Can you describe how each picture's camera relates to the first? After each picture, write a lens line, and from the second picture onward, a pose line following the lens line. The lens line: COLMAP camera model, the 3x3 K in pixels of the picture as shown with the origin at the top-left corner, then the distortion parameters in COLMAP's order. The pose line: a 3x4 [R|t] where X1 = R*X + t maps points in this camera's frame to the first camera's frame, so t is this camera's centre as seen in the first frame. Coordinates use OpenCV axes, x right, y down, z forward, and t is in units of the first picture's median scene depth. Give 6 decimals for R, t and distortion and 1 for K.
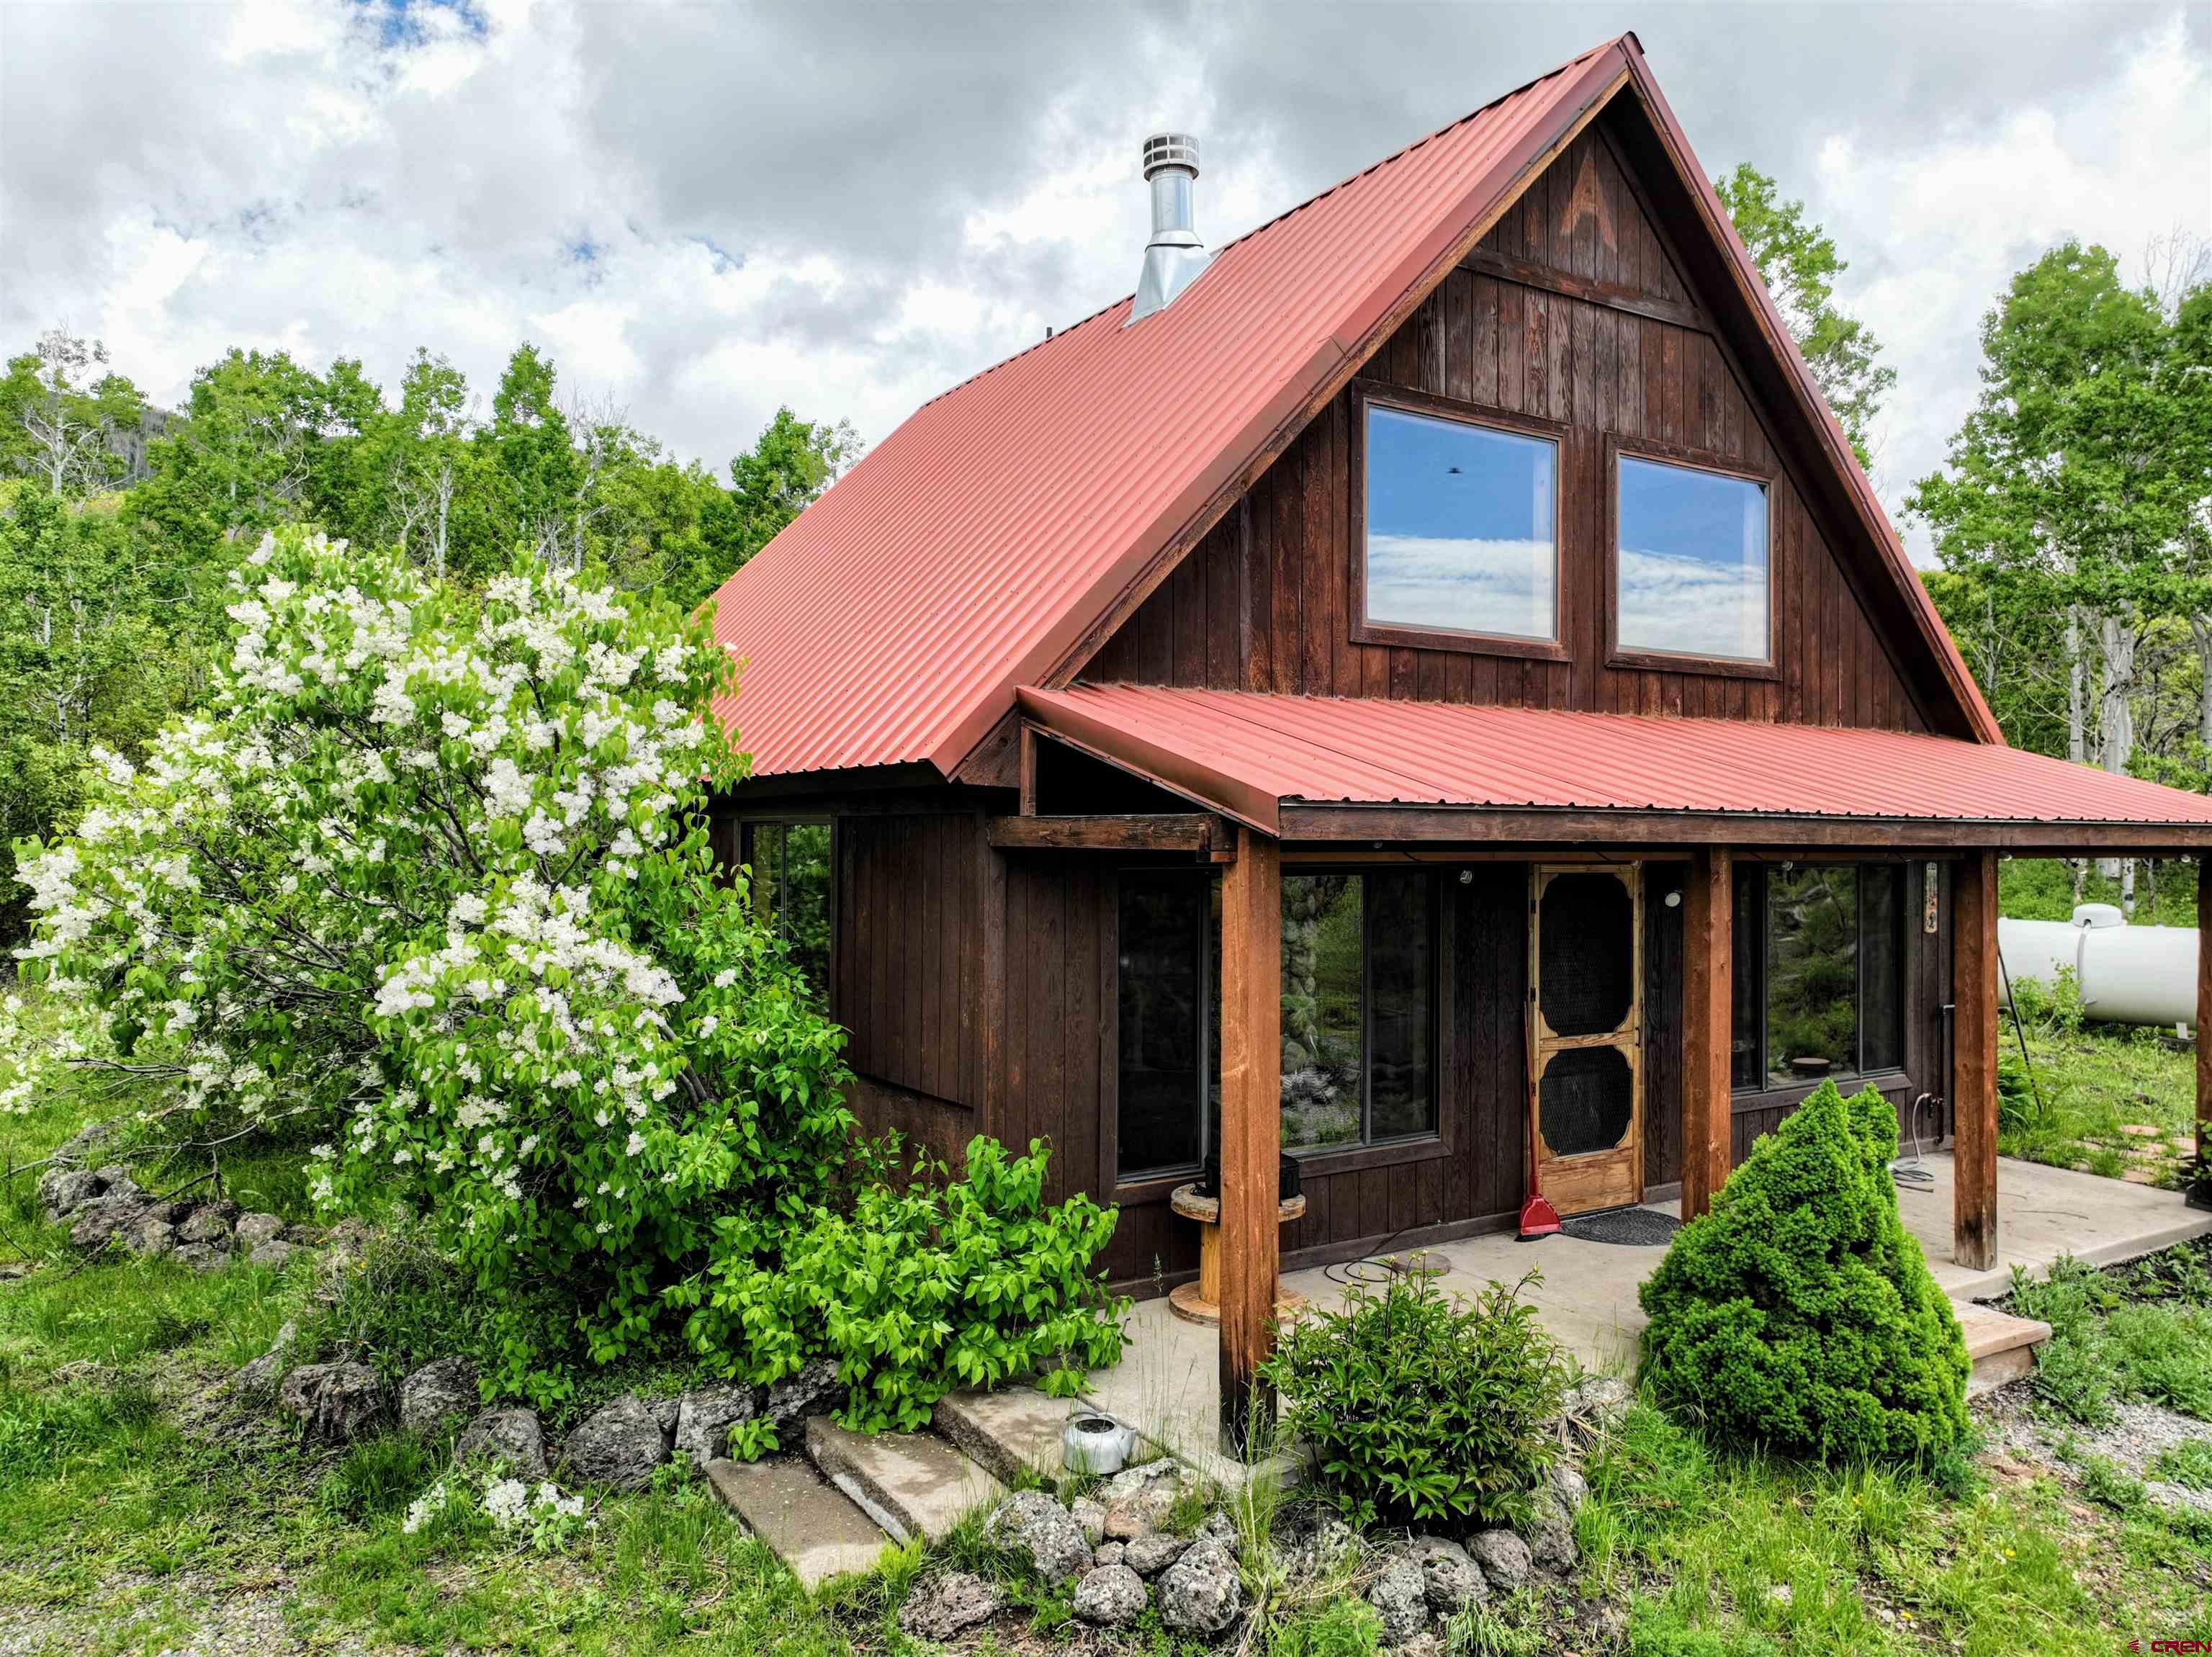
lens RADIAL K [[1743.3, 0, 1096.6], [0, 1743.3, 783.5], [0, 0, 1]] dist [0.073680, -0.210140]
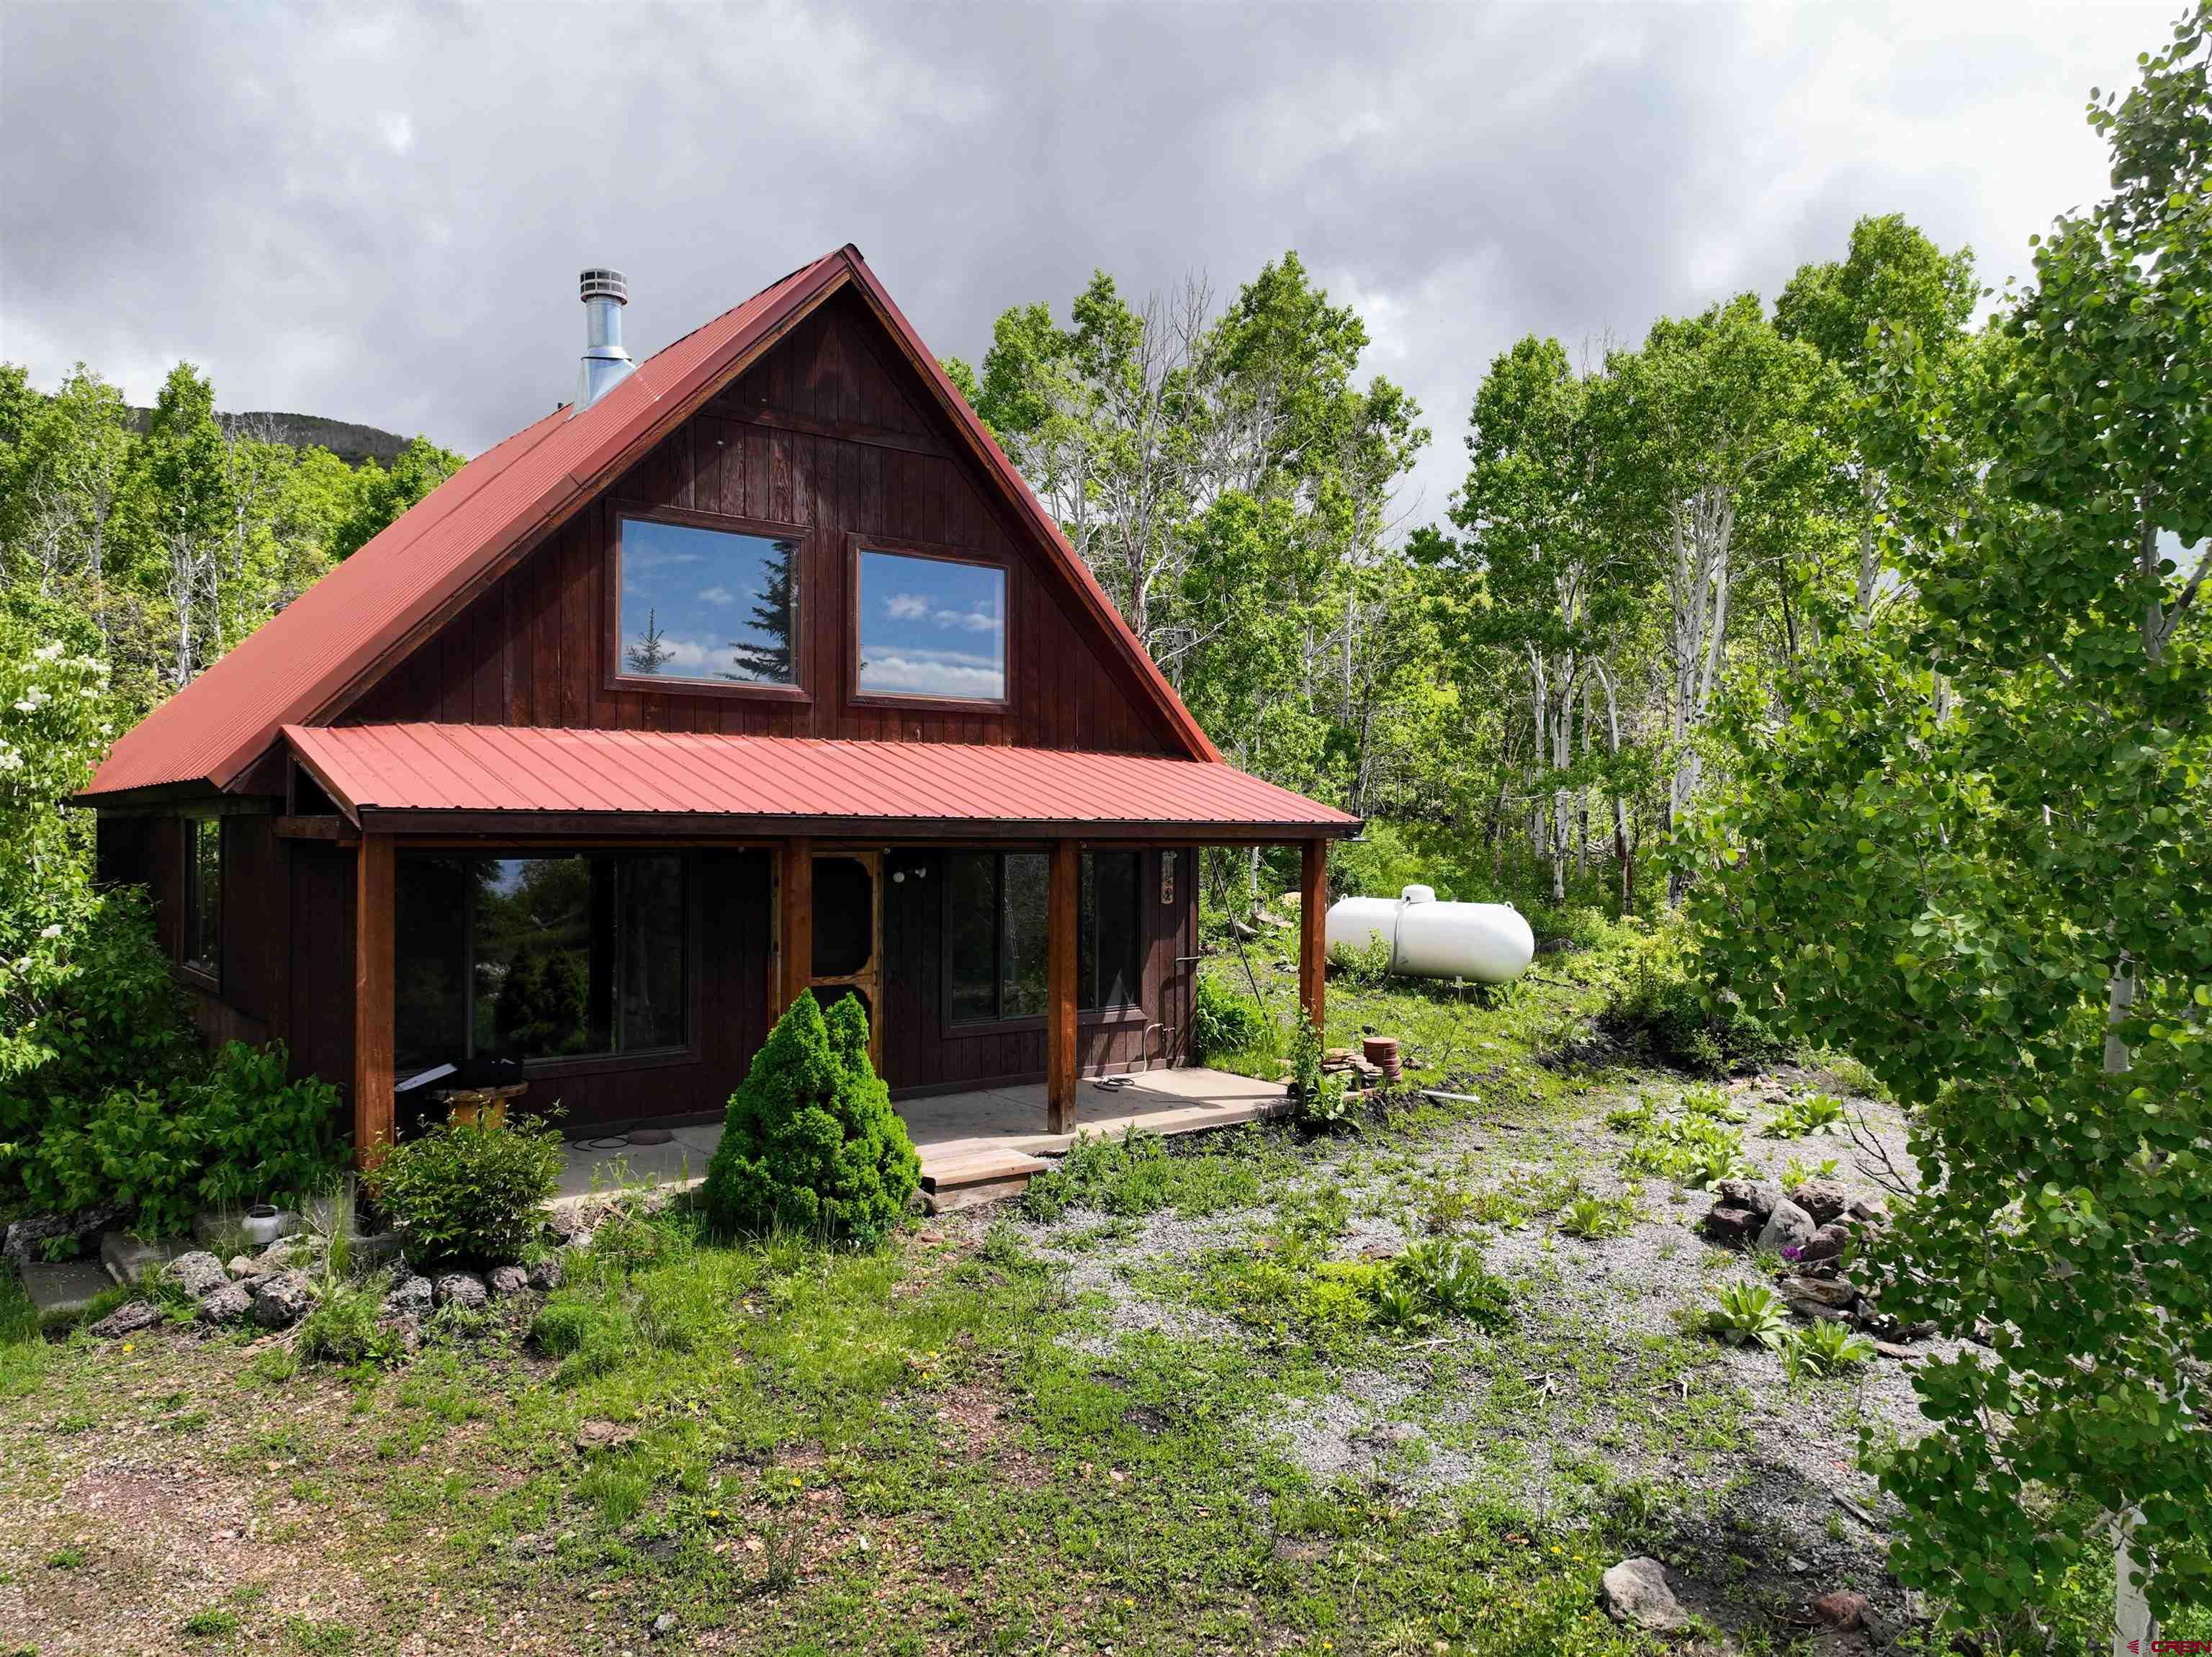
lens RADIAL K [[1697.2, 0, 1106.0], [0, 1697.2, 801.3], [0, 0, 1]] dist [-0.038385, 0.067055]
pose [[0.989945, 0.003820, 0.141404, 0.316856], [-0.005770, 0.999894, 0.013382, -0.011913], [-0.141338, -0.014063, 0.989862, -0.343372]]
